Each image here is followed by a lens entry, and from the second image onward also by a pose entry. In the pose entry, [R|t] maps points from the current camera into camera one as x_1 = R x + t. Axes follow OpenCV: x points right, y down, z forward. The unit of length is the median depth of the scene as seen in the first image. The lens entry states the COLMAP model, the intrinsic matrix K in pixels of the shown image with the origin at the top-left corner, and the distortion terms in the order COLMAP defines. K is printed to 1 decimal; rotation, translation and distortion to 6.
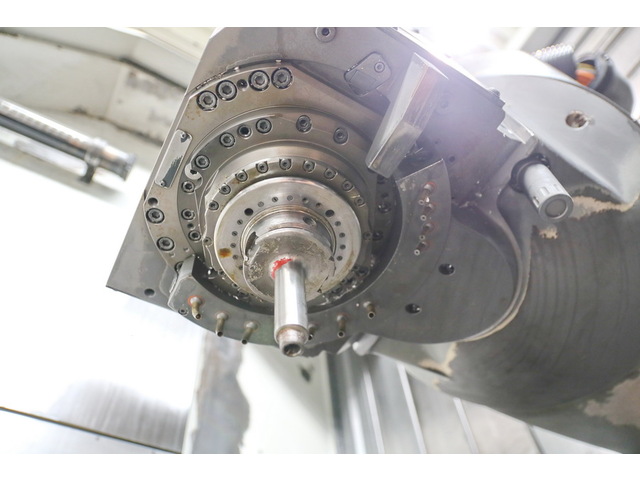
lens RADIAL K [[482.7, 0, 320.0], [0, 482.7, 240.0], [0, 0, 1]] dist [-0.104173, 0.037209]
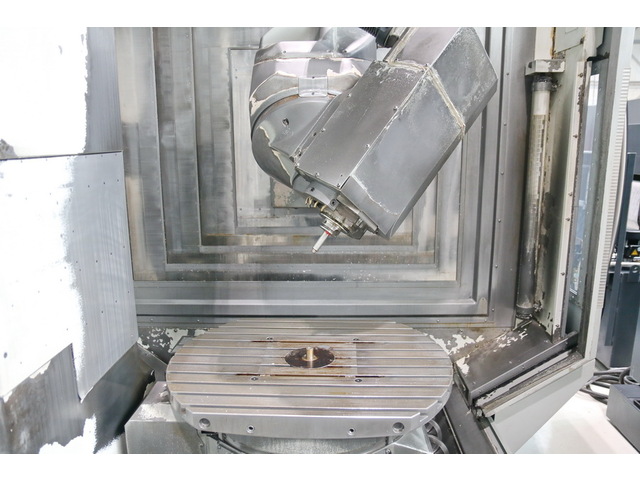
lens RADIAL K [[504.9, 0, 321.1], [0, 504.9, 247.4], [0, 0, 1]] dist [-0.117172, 0.104802]
pose [[0.521666, -0.113583, 0.845555, -2.728317], [-0.725857, 0.461727, 0.509842, -1.556596], [-0.448325, -0.879720, 0.158422, 0.087252]]
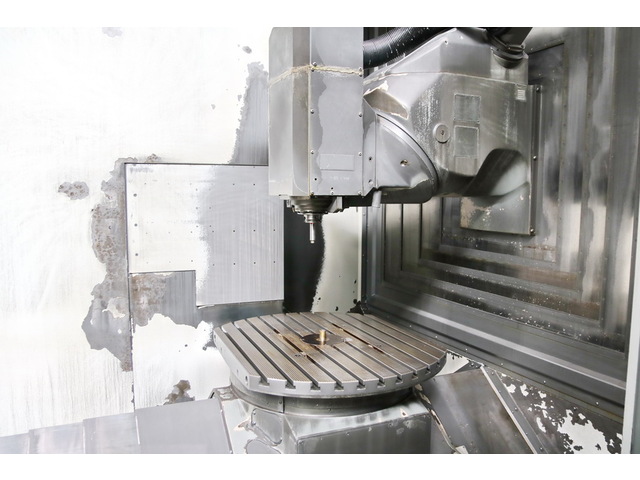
lens RADIAL K [[533.5, 0, 319.1], [0, 533.5, 248.5], [0, 0, 1]] dist [-0.118564, 0.104839]
pose [[0.989608, 0.089319, -0.112685, 0.481970], [0.058492, 0.465842, 0.882933, -3.445341], [0.131356, -0.880349, 0.455776, -1.299673]]
